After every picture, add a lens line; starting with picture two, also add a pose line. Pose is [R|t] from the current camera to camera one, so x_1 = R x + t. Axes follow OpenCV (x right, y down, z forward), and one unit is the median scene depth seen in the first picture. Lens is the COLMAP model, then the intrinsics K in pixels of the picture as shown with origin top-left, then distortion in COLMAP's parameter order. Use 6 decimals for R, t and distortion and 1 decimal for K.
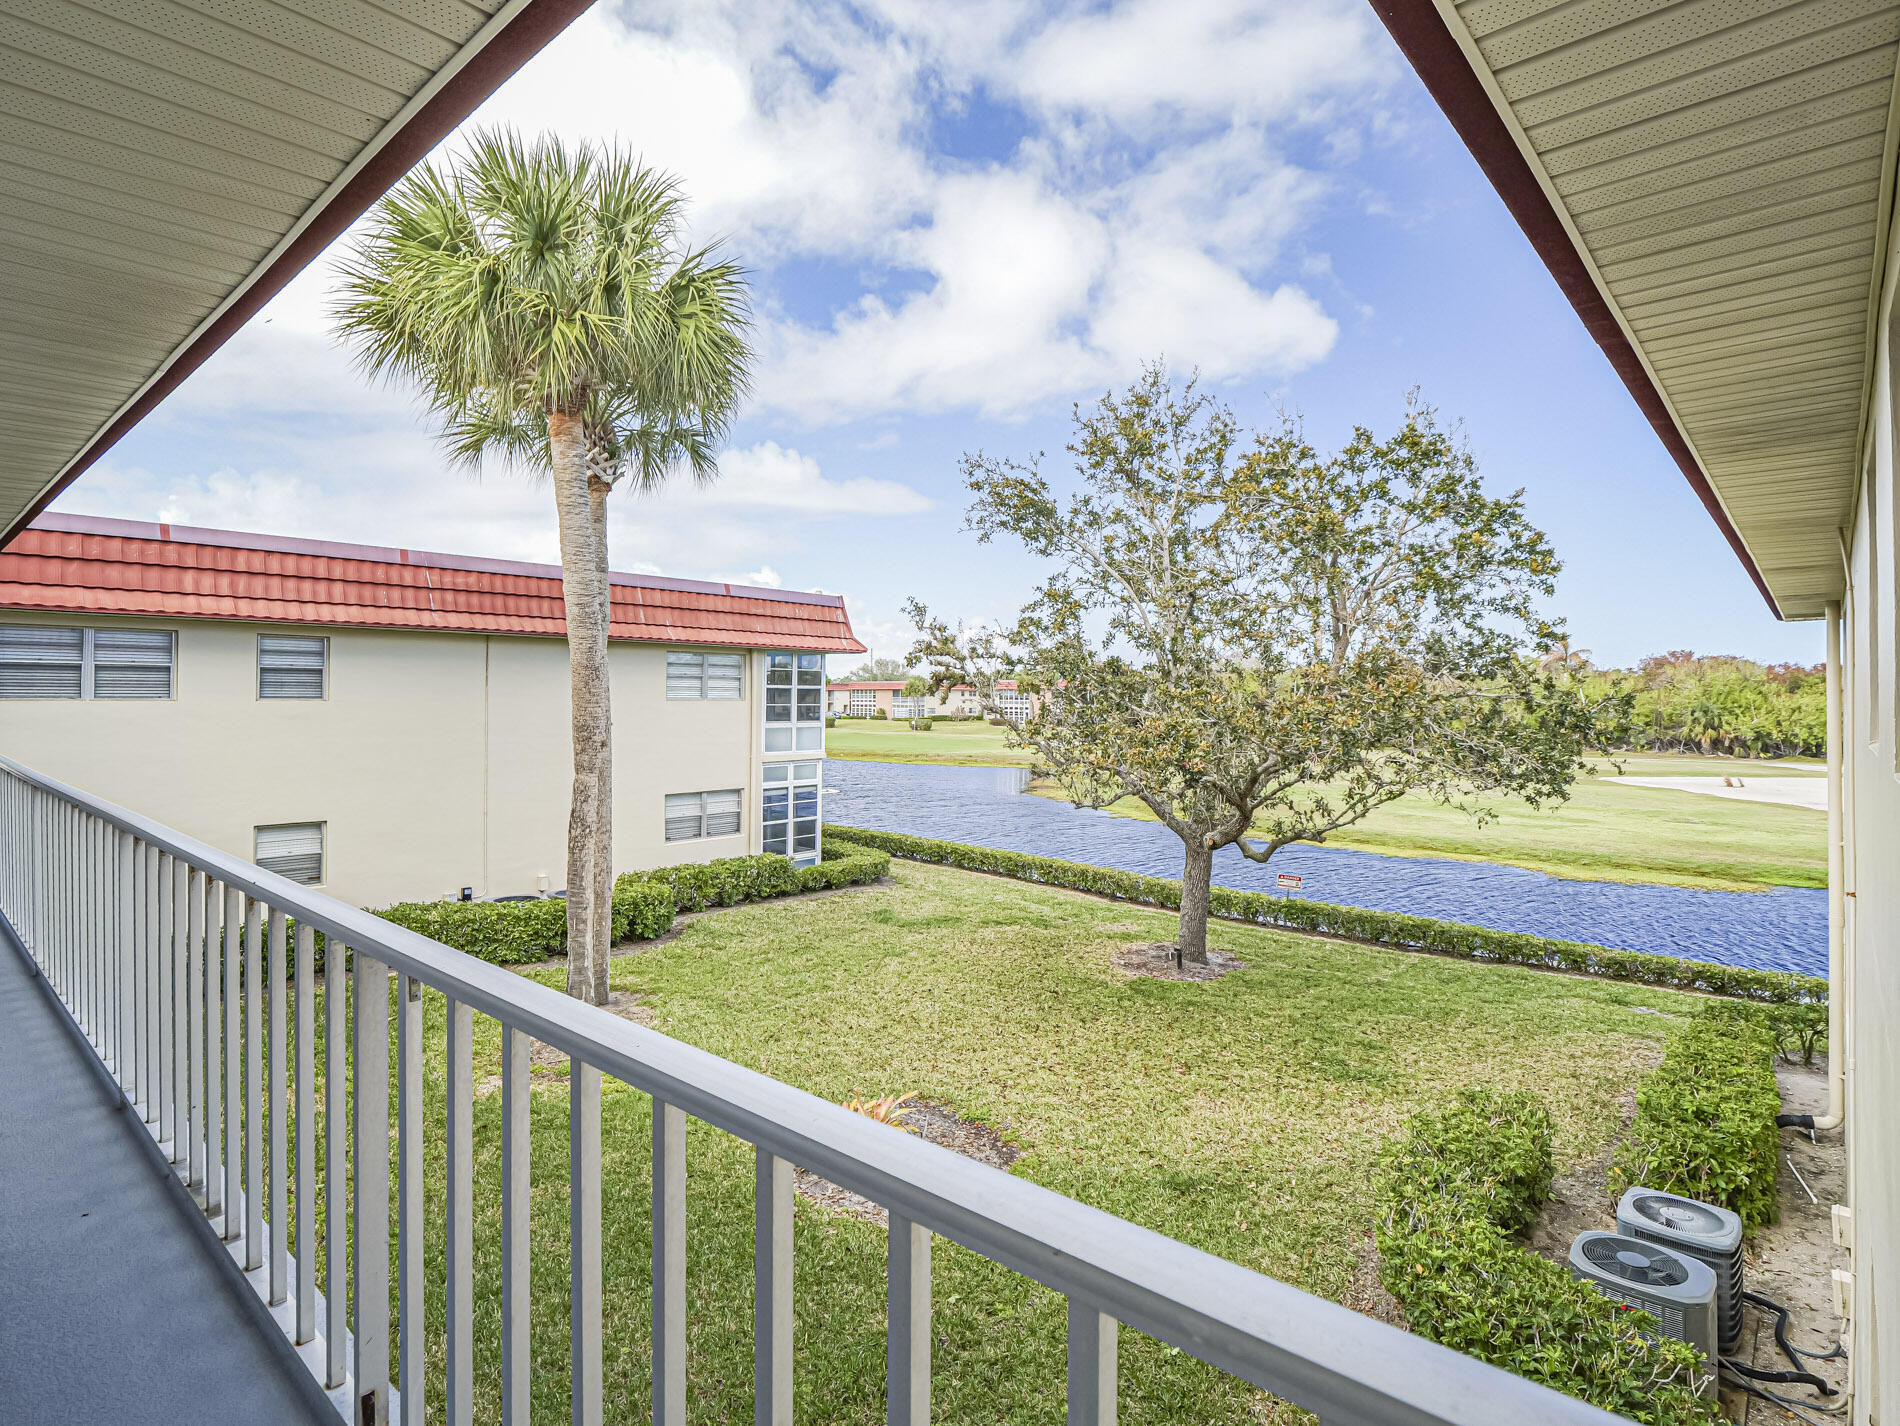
lens RADIAL K [[995.8, 0, 941.1], [0, 995.8, 684.0], [0, 0, 1]] dist [-0.001910, -0.007426]
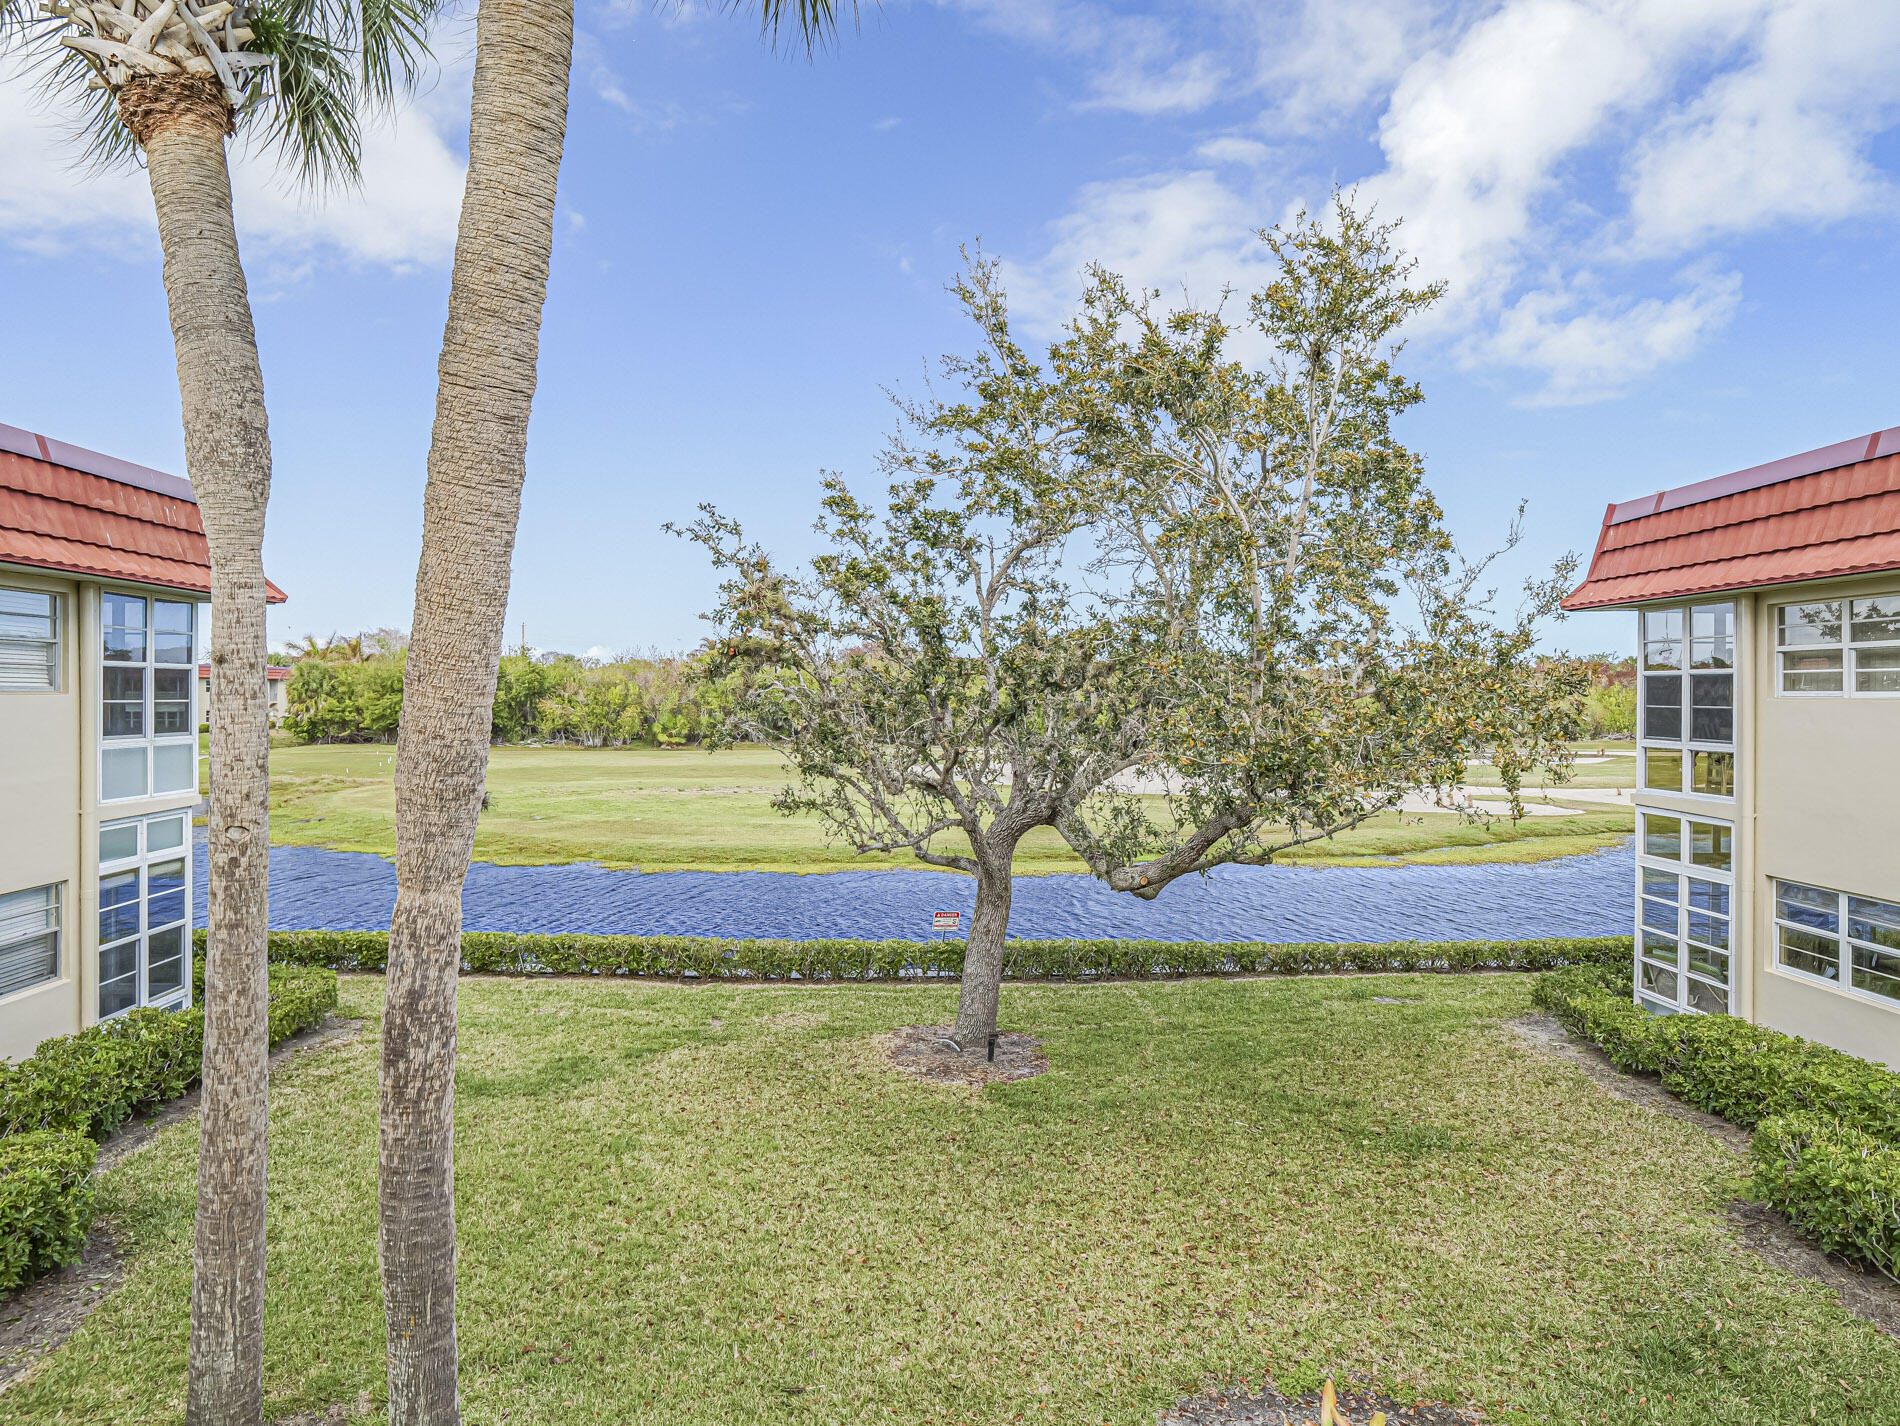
lens RADIAL K [[1191.6, 0, 950.0], [0, 1191.6, 713.0], [0, 0, 1]] dist [-0.001306, -0.002969]
pose [[0.711725, -0.014124, 0.702316, -0.399618], [-0.007888, 0.999574, 0.028096, 0.009732], [-0.702414, -0.025537, 0.711310, 0.425769]]
